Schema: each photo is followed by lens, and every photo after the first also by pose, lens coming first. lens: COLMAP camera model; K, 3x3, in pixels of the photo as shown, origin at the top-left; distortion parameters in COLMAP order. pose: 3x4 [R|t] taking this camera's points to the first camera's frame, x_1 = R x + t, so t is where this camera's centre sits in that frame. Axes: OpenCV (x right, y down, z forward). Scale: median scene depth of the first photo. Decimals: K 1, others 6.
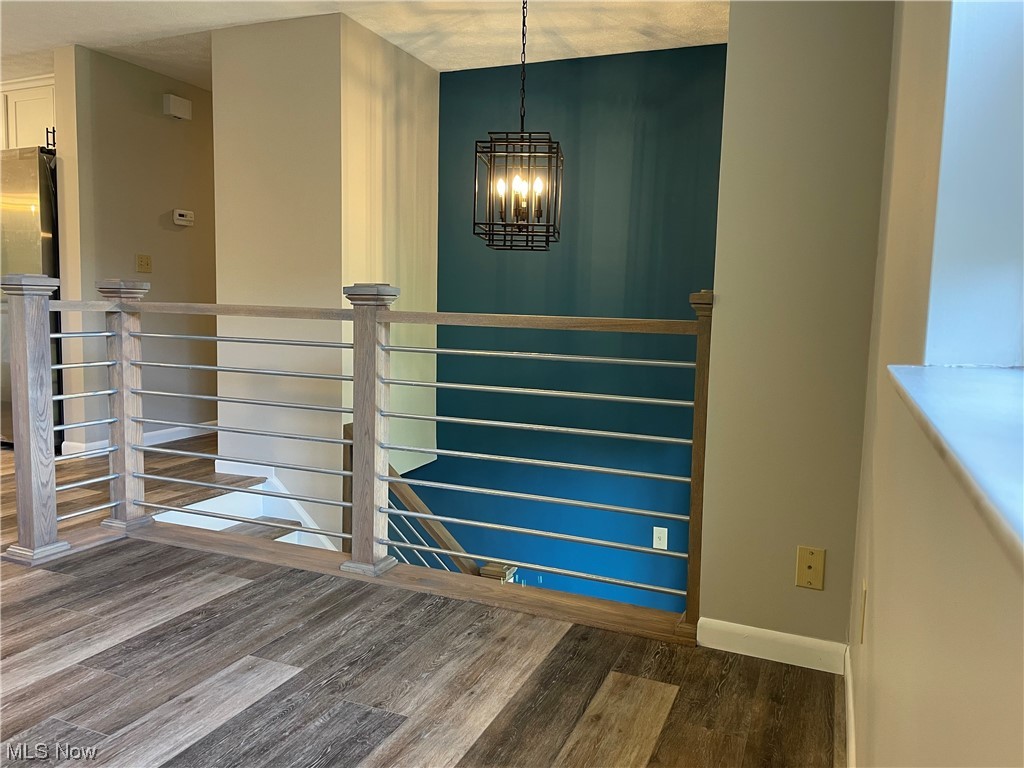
lens RADIAL K [[774.1, 0, 506.0], [0, 774.1, 381.8], [0, 0, 1]] dist [0.077582, -0.055642]
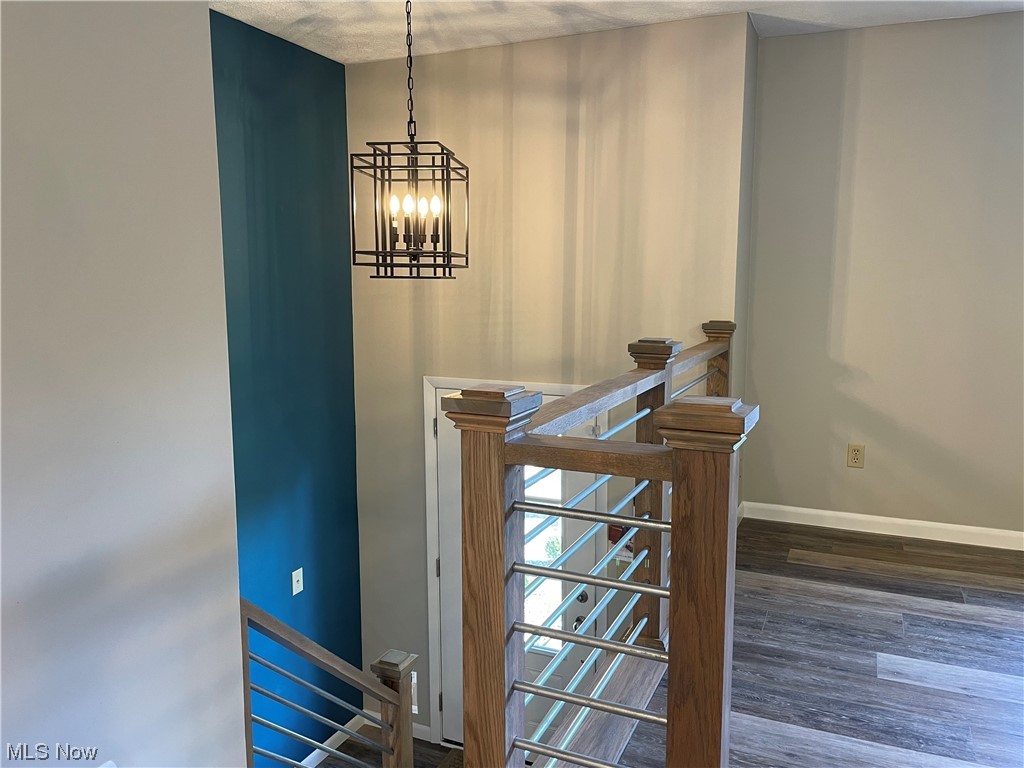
lens RADIAL K [[774.1, 0, 511.0], [0, 774.1, 386.4], [0, 0, 1]] dist [0.077582, -0.055642]
pose [[0.004959, -0.171796, 0.985120, -1.462565], [0.094833, 0.980773, 0.170560, -0.341481], [-0.995481, 0.092576, 0.021156, 1.527100]]
